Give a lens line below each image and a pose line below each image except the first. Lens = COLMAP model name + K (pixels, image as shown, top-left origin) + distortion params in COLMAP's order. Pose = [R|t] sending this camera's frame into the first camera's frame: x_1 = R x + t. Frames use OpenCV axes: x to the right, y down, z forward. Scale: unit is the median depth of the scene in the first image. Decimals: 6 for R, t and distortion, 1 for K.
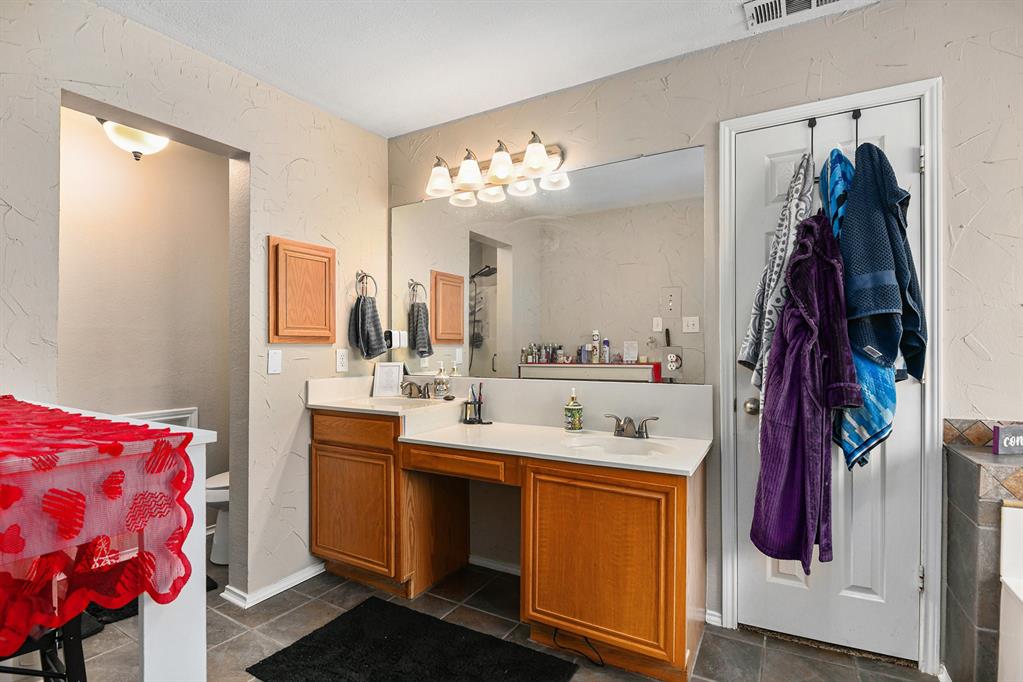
lens RADIAL K [[479.5, 0, 509.2], [0, 479.5, 349.5], [0, 0, 1]] dist [-0.018926, -0.012649]
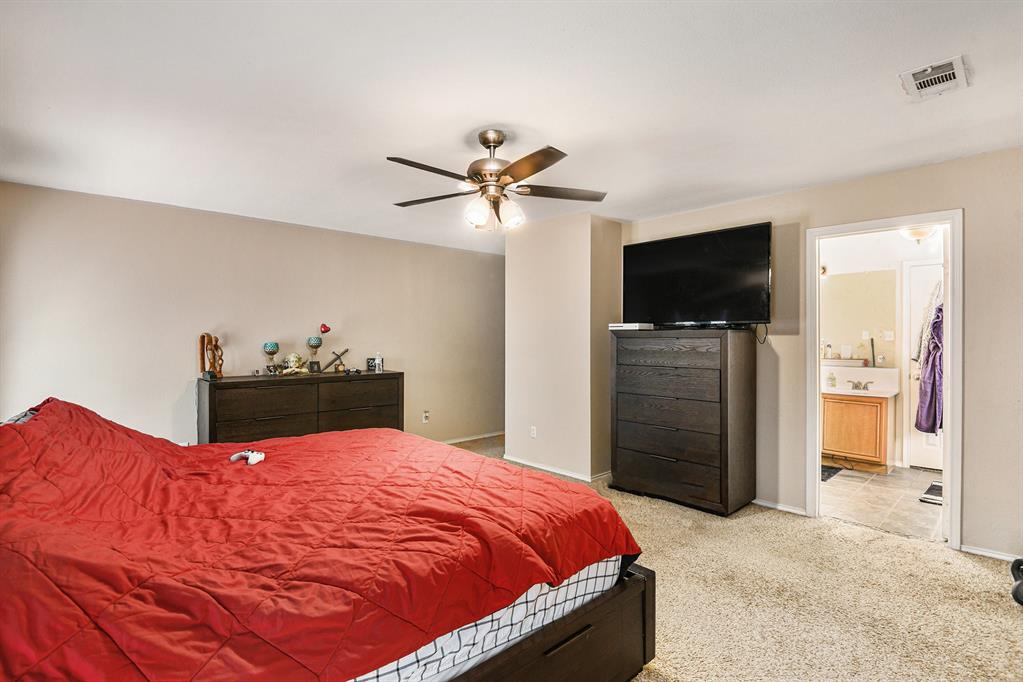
lens RADIAL K [[479.5, 0, 509.2], [0, 479.5, 349.5], [0, 0, 1]] dist [-0.018926, -0.012649]
pose [[0.951233, 0.002406, -0.308464, -0.784435], [0.001721, 0.999913, 0.013106, -0.062087], [0.308468, -0.012997, 0.951146, -2.045531]]
